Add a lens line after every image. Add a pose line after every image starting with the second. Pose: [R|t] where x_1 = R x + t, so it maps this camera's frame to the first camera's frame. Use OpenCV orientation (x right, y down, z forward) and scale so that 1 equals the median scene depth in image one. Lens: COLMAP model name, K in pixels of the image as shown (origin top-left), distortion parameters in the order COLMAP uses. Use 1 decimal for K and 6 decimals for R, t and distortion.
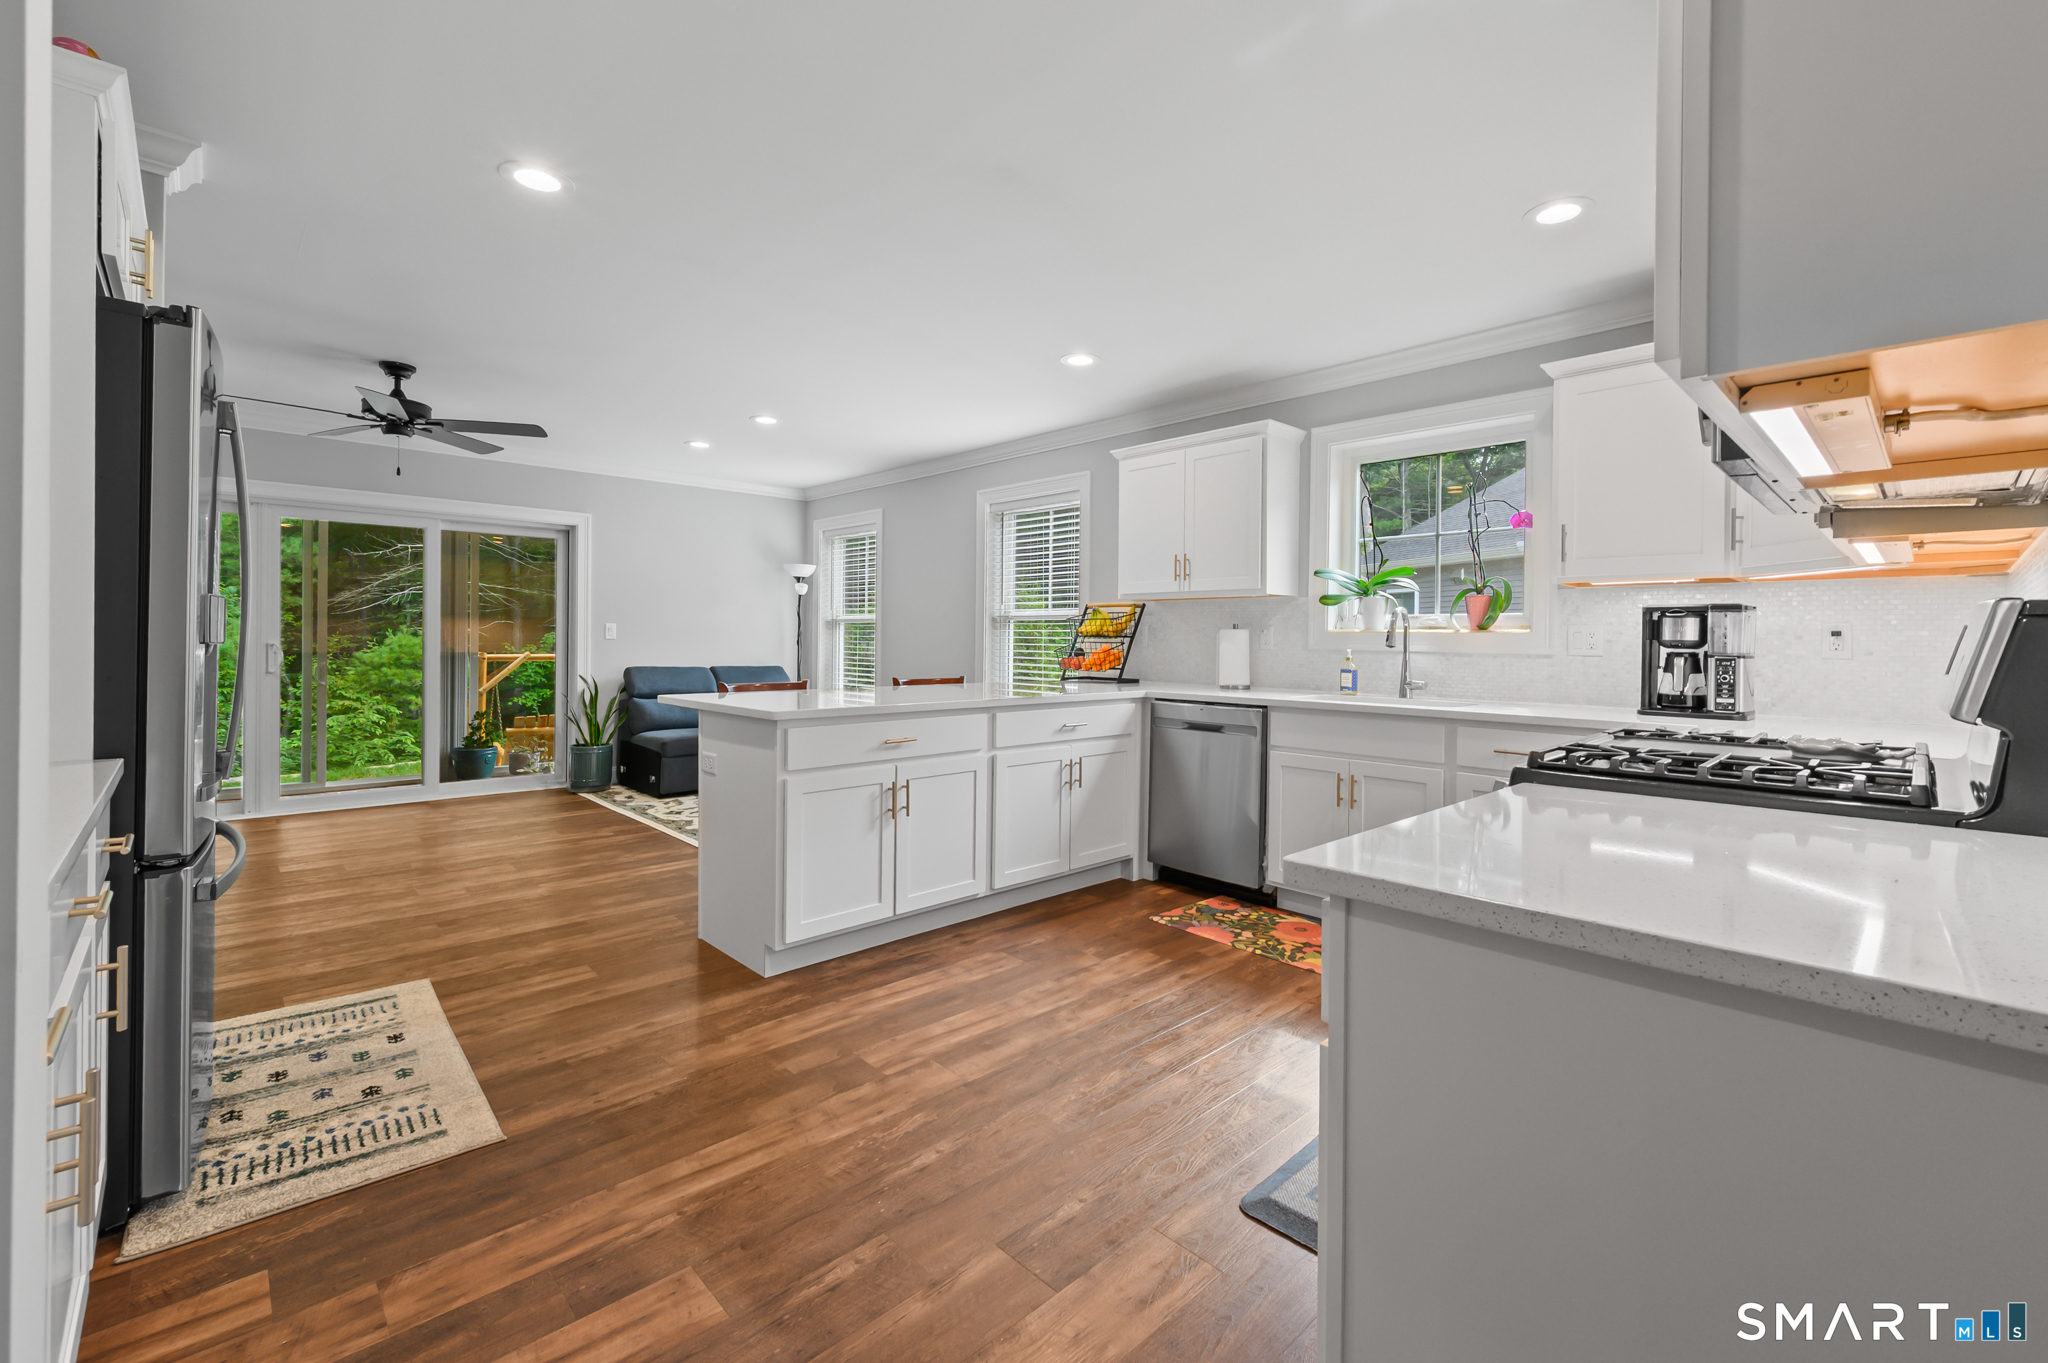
lens RADIAL K [[868.6, 0, 1040.3], [0, 868.6, 648.5], [0, 0, 1]] dist [0.009246, -0.000648]
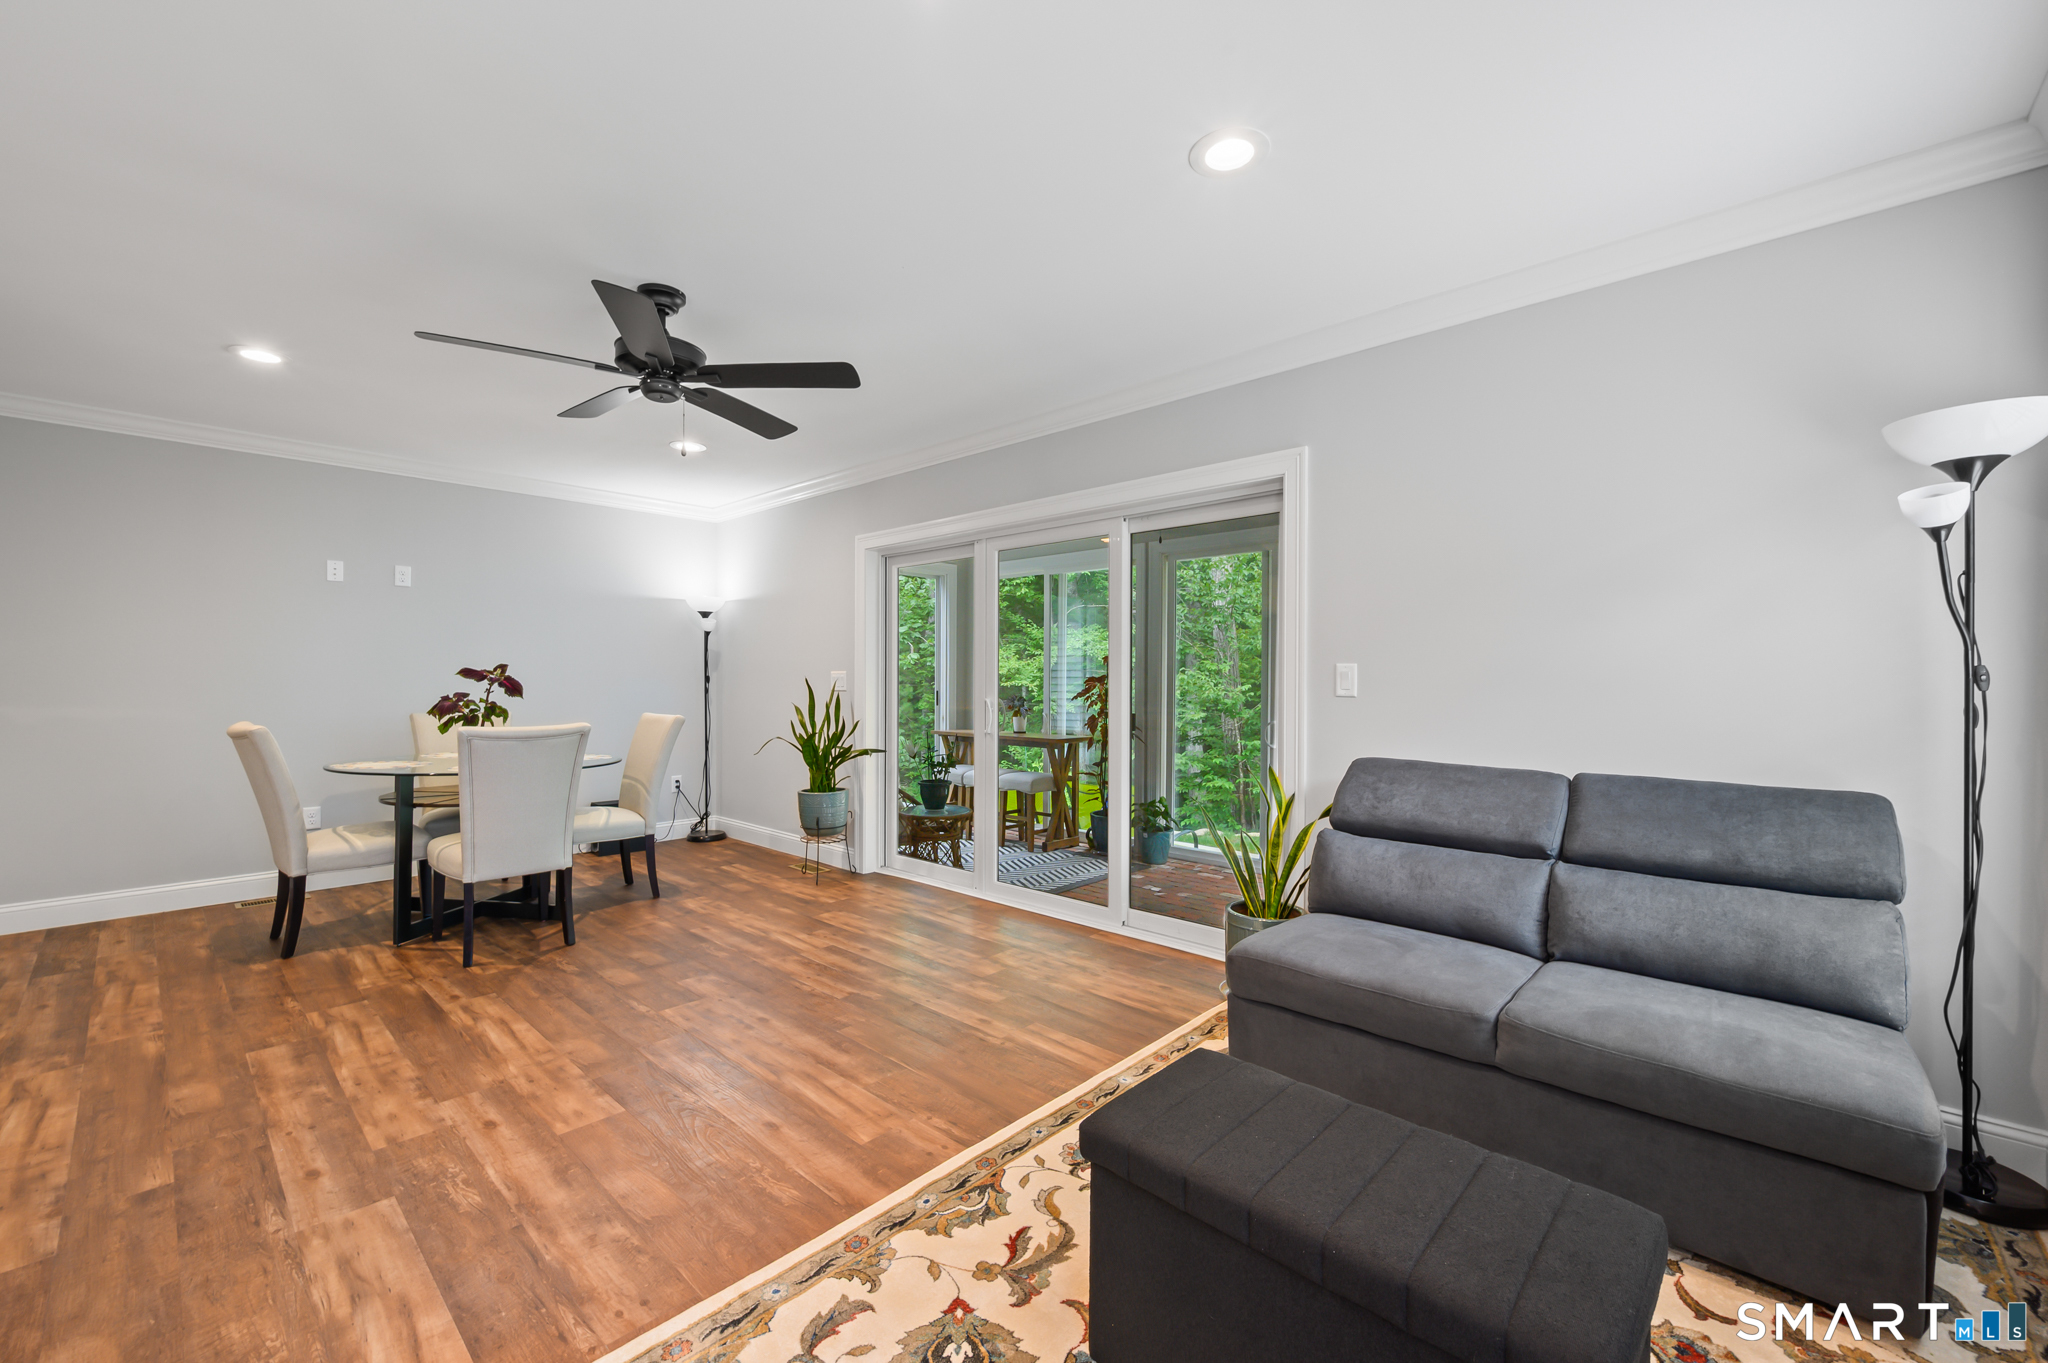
lens RADIAL K [[823.1, 0, 1038.0], [0, 823.1, 678.3], [0, 0, 1]] dist [-0.002379, 0.000263]
pose [[0.070319, -0.010527, -0.997469, -0.093078], [-0.013814, 0.999838, -0.011526, -0.022558], [0.997429, 0.014590, 0.070162, 1.415834]]
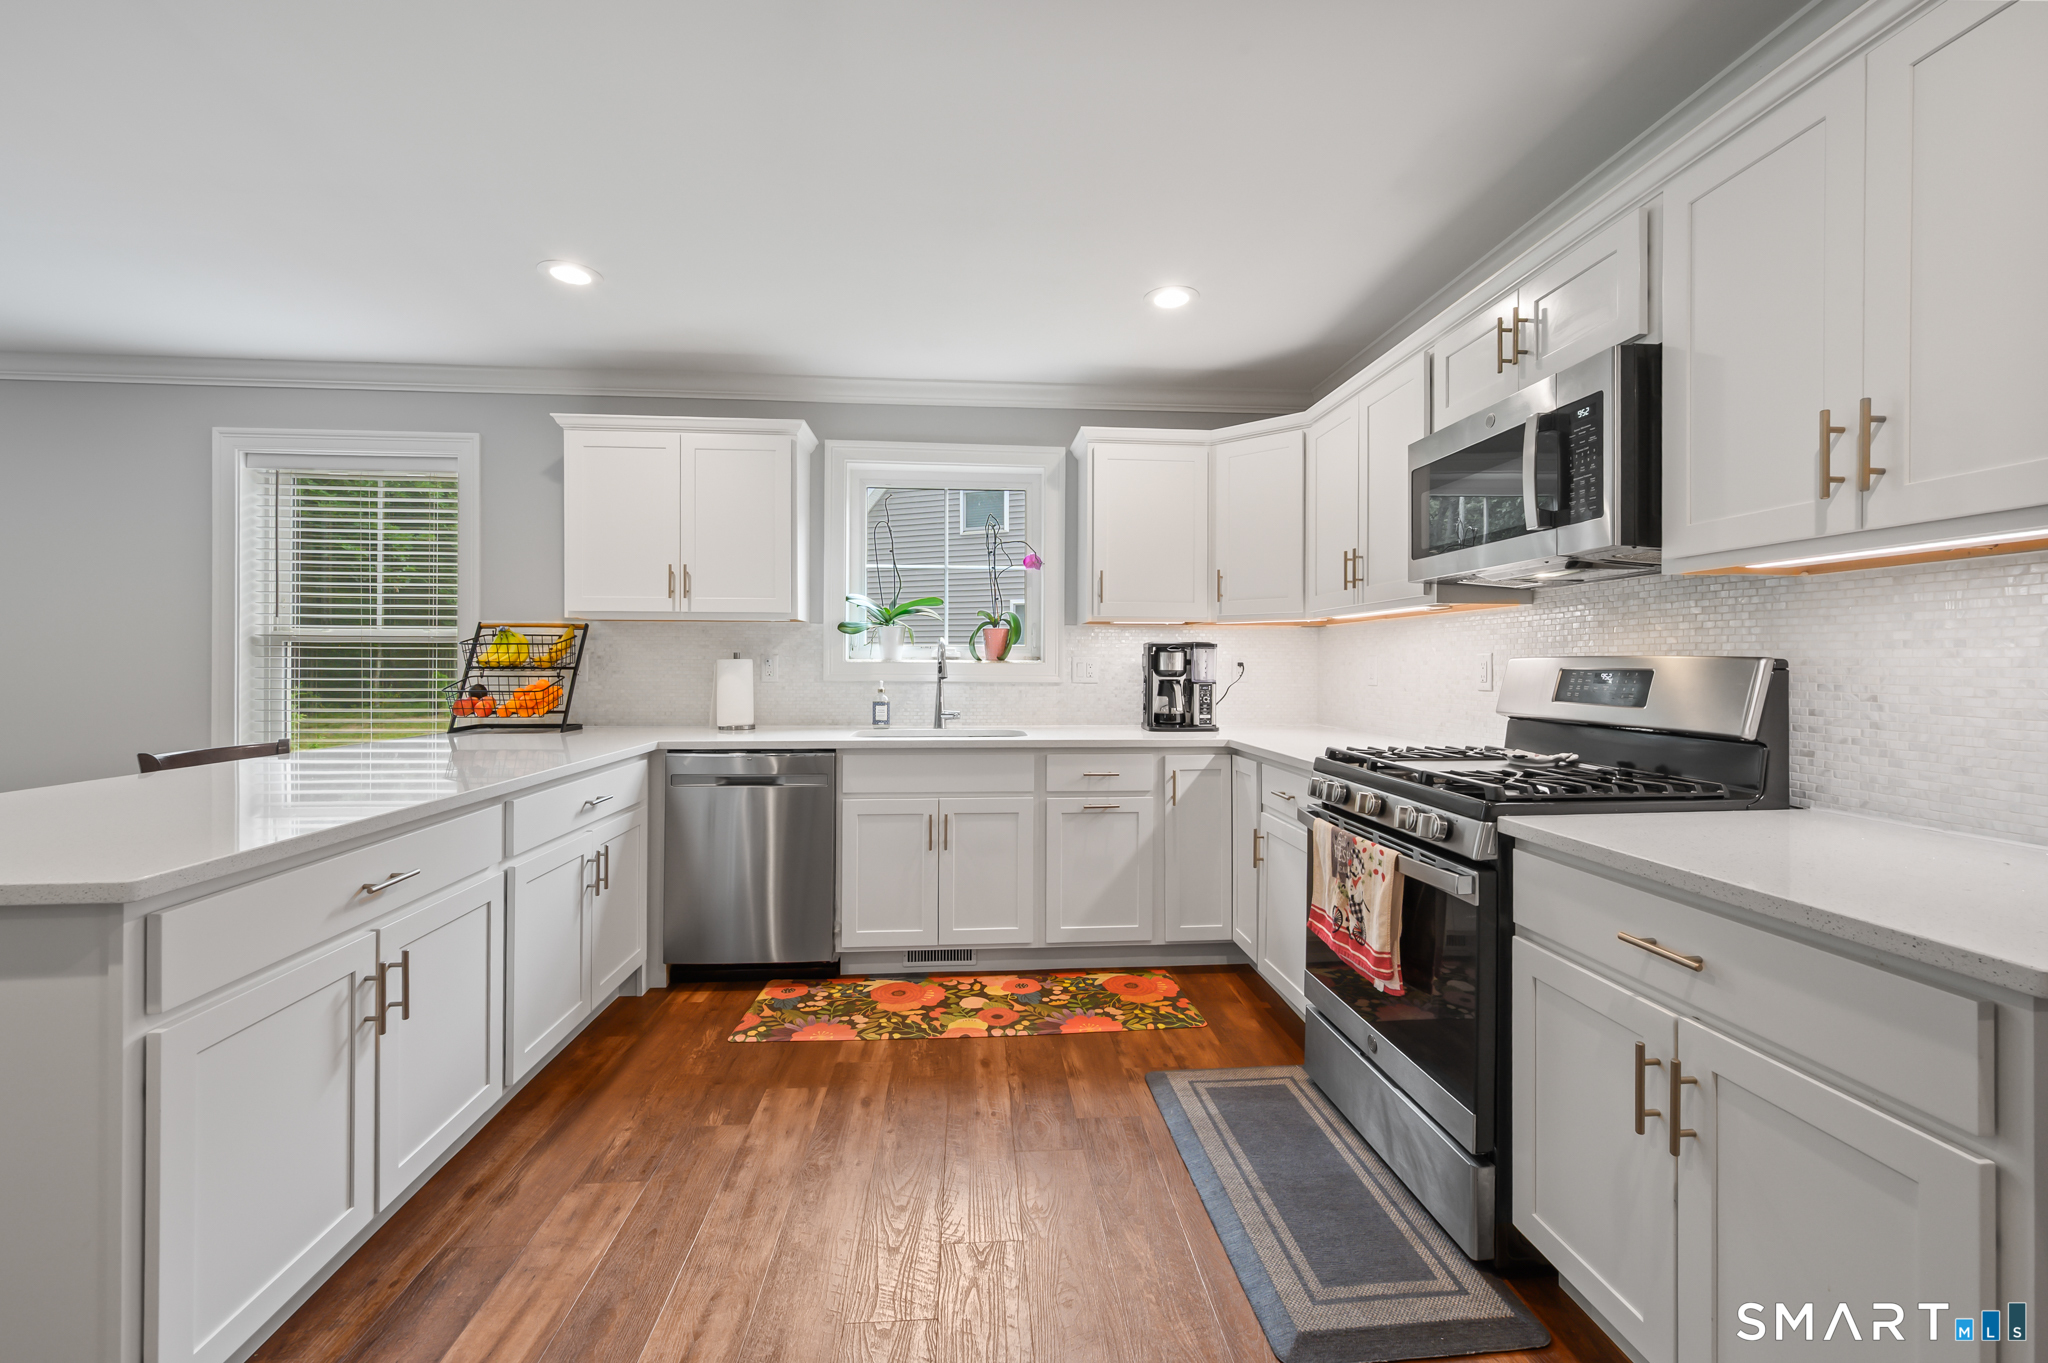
lens RADIAL K [[823.1, 0, 1023.9], [0, 823.1, 667.2], [0, 0, 1]] dist [-0.002379, 0.000263]
pose [[0.635668, -0.011394, 0.771878, -0.253418], [0.011063, 0.999923, 0.005649, -0.018205], [-0.771883, 0.004949, 0.635745, 0.326401]]
